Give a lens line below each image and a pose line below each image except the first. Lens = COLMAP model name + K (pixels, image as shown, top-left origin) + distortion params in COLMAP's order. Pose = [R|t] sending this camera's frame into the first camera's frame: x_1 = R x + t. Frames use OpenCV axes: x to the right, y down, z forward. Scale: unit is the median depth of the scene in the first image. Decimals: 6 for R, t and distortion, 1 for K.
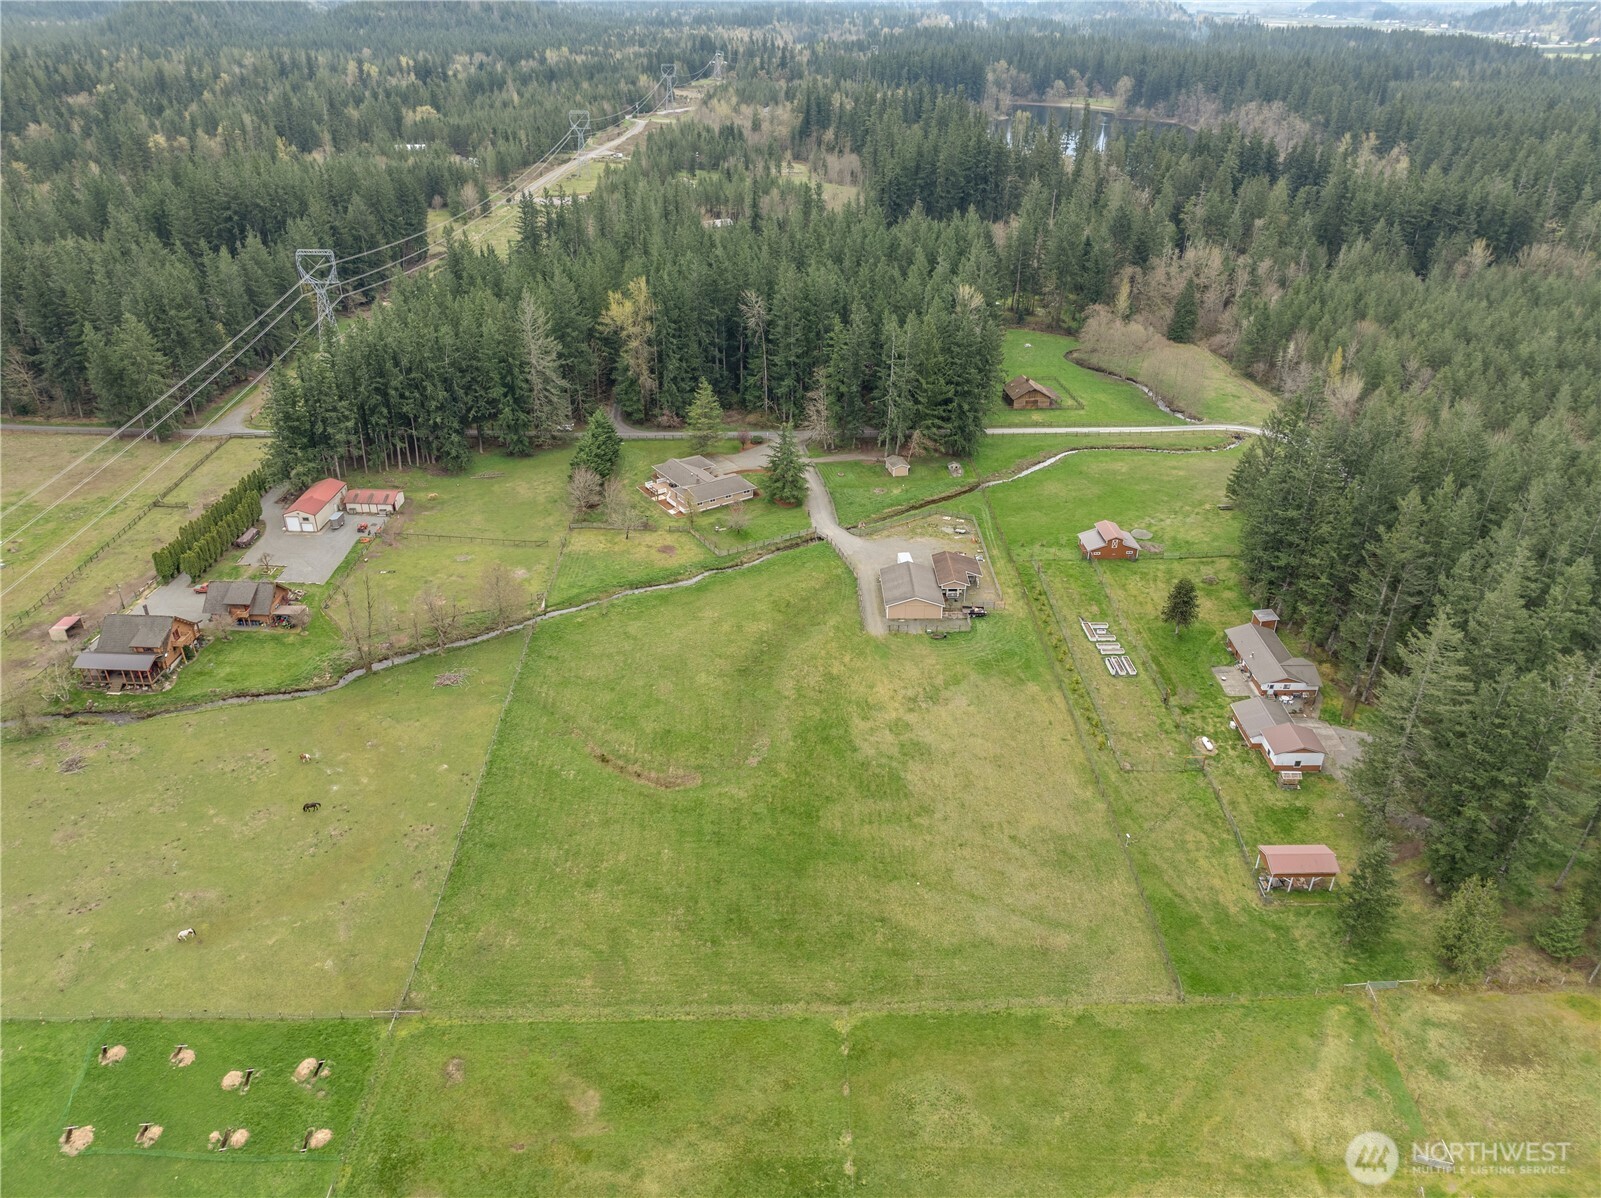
lens RADIAL K [[1116.0, 0, 800.5], [0, 1116.0, 599.0], [0, 0, 1]] dist [-0.037501, -0.004279]
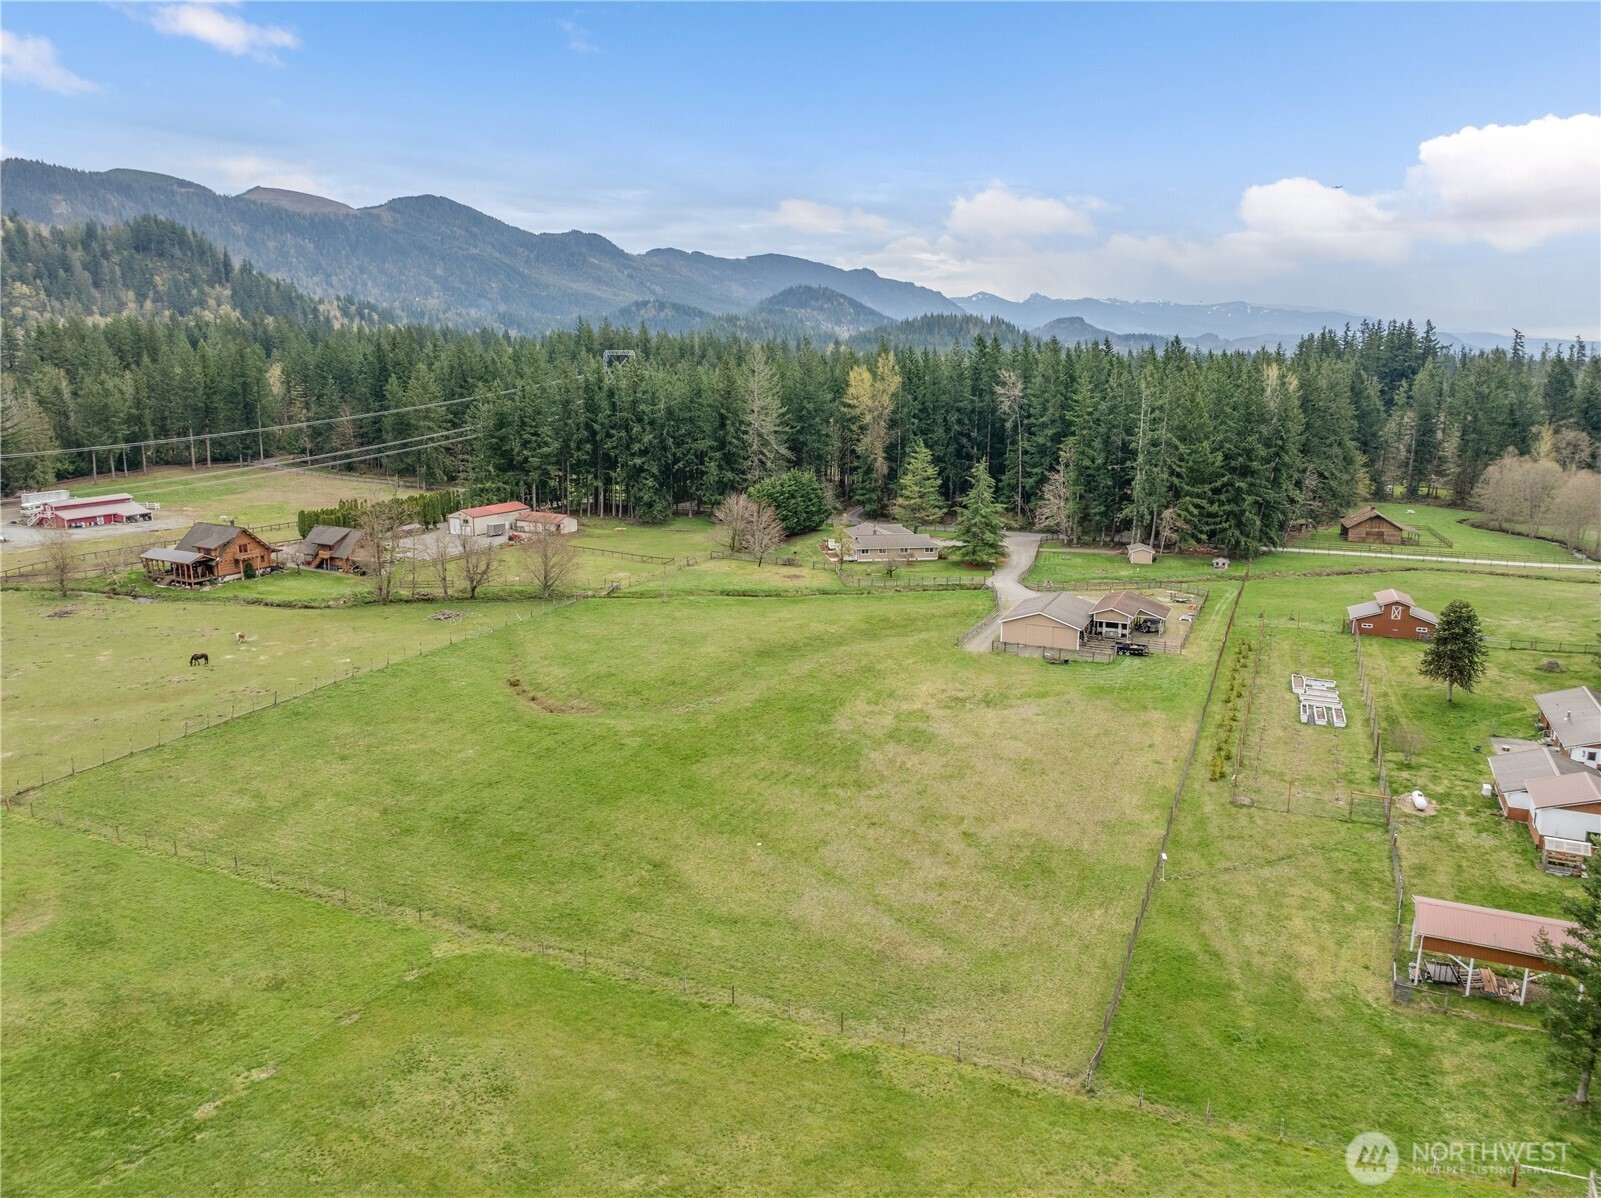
lens RADIAL K [[1116.0, 0, 800.5], [0, 1116.0, 599.0], [0, 0, 1]] dist [-0.037501, -0.004279]
pose [[0.904626, 0.085047, -0.417634, 0.314681], [-0.202896, 0.947665, -0.246506, 0.236841], [0.374813, 0.307732, 0.874538, 0.386614]]
